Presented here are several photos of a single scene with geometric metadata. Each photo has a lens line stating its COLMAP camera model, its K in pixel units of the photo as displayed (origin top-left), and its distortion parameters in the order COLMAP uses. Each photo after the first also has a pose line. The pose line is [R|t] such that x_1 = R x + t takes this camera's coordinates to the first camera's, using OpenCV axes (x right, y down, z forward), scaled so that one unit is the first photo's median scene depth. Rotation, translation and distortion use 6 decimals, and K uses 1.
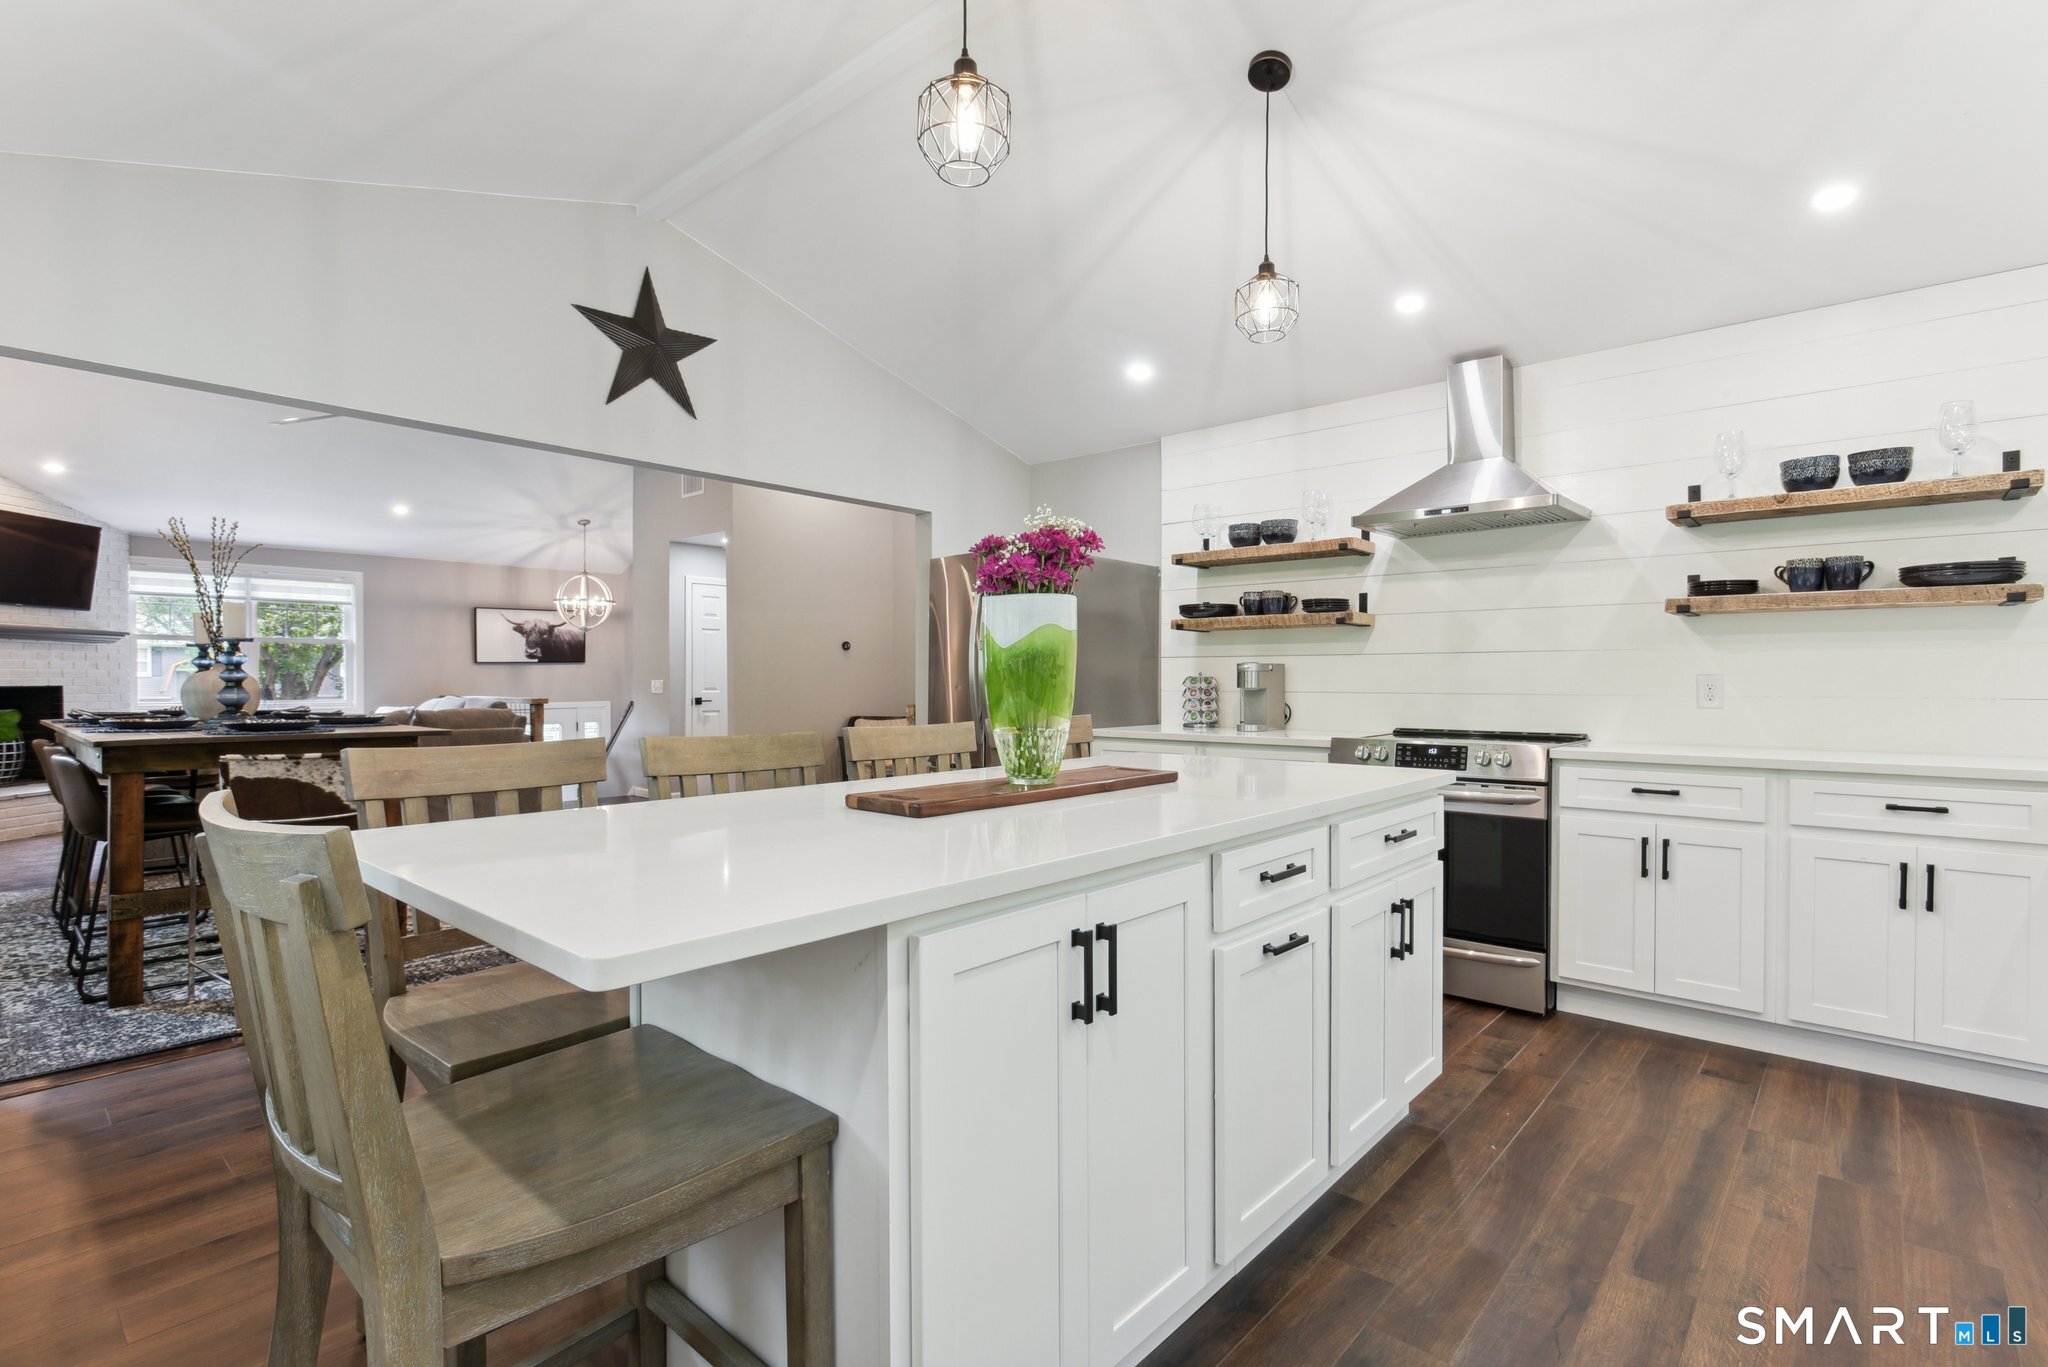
lens RADIAL K [[961.3, 0, 1024.0], [0, 961.3, 683.5], [0, 0, 1]] dist [-0.000930, 0.000329]
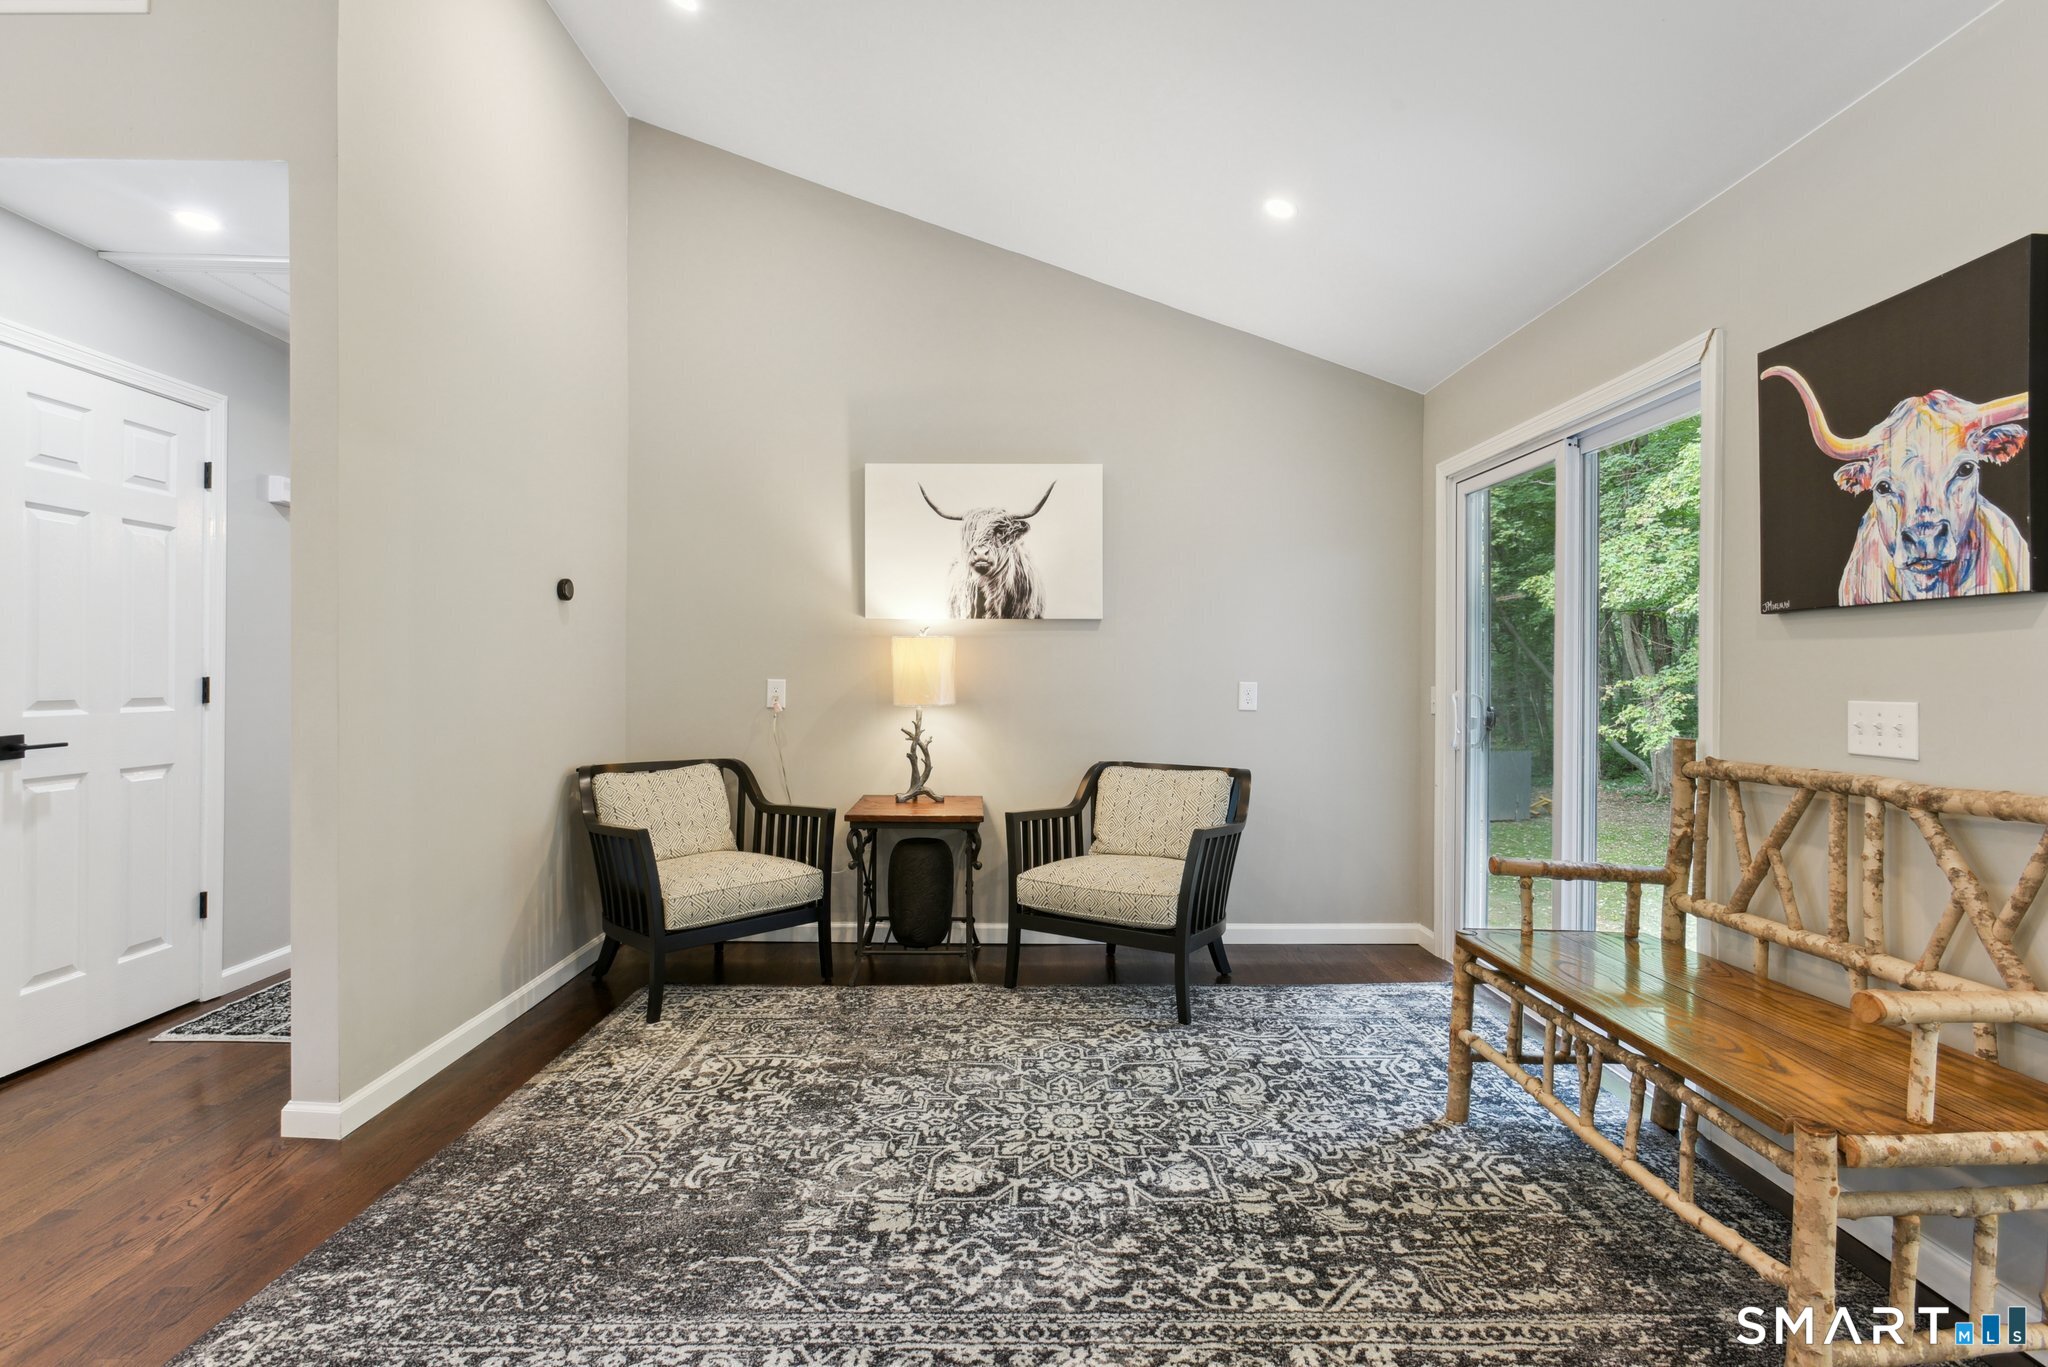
lens RADIAL K [[966.7, 0, 1031.5], [0, 966.7, 670.6], [0, 0, 1]] dist [-0.004369, 0.000000]
pose [[0.735287, 0.005493, 0.677733, -0.312622], [-0.003479, 0.999985, -0.004331, -0.004909], [-0.677747, 0.000827, 0.735295, 0.583836]]
